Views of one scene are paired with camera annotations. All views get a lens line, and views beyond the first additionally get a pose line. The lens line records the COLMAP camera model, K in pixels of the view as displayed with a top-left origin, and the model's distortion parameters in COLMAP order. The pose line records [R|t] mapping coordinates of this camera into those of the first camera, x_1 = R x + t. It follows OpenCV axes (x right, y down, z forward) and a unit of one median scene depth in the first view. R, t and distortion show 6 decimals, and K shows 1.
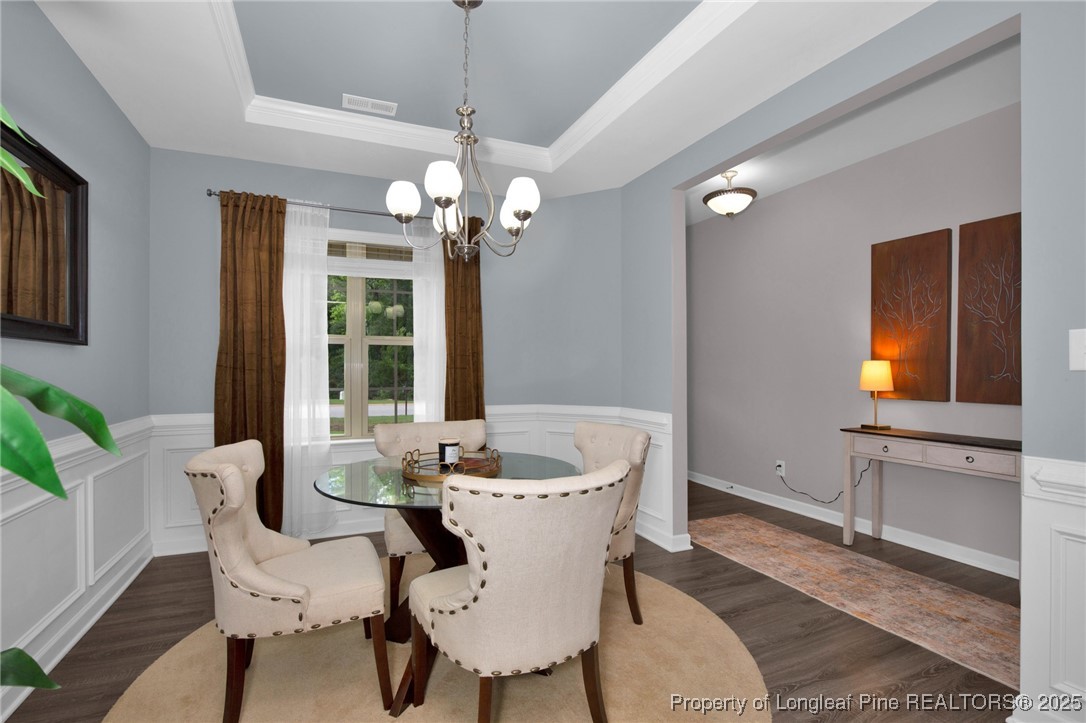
lens RADIAL K [[507.1, 0, 551.8], [0, 507.1, 364.0], [0, 0, 1]] dist [-0.020491, 0.000165]
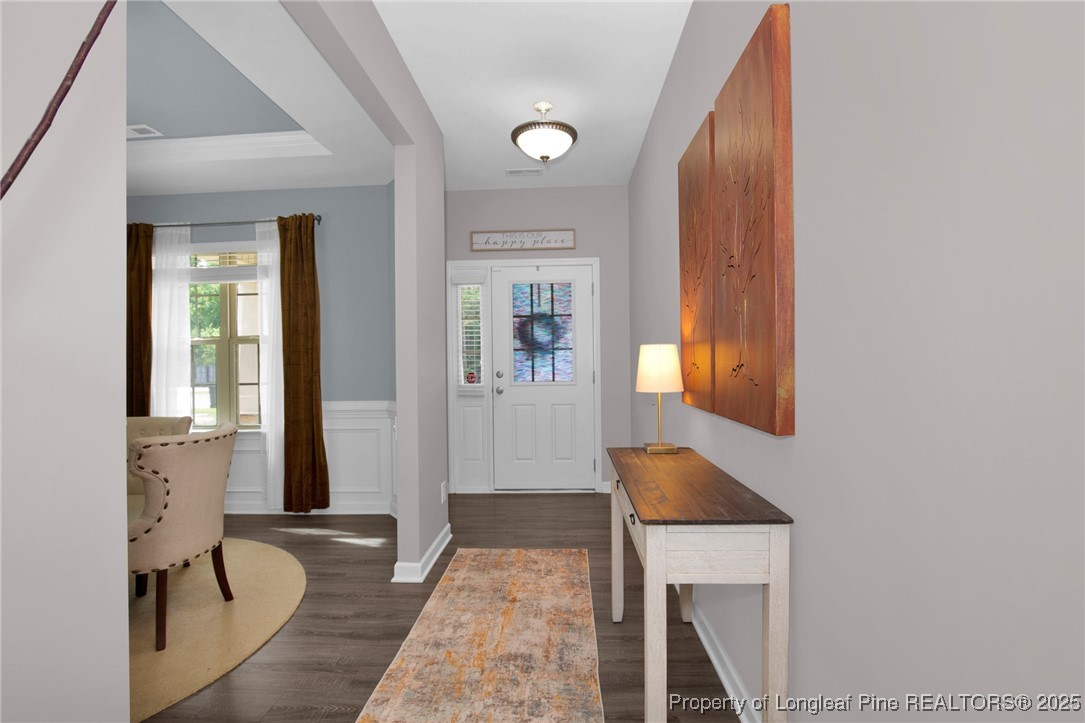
lens RADIAL K [[496.5, 0, 544.9], [0, 496.5, 364.5], [0, 0, 1]] dist [-0.024368, 0.000340]
pose [[0.898060, -0.005765, -0.439835, 0.816482], [0.014238, 0.999771, 0.015967, -0.001076], [0.439642, -0.020602, 0.897937, 0.368661]]
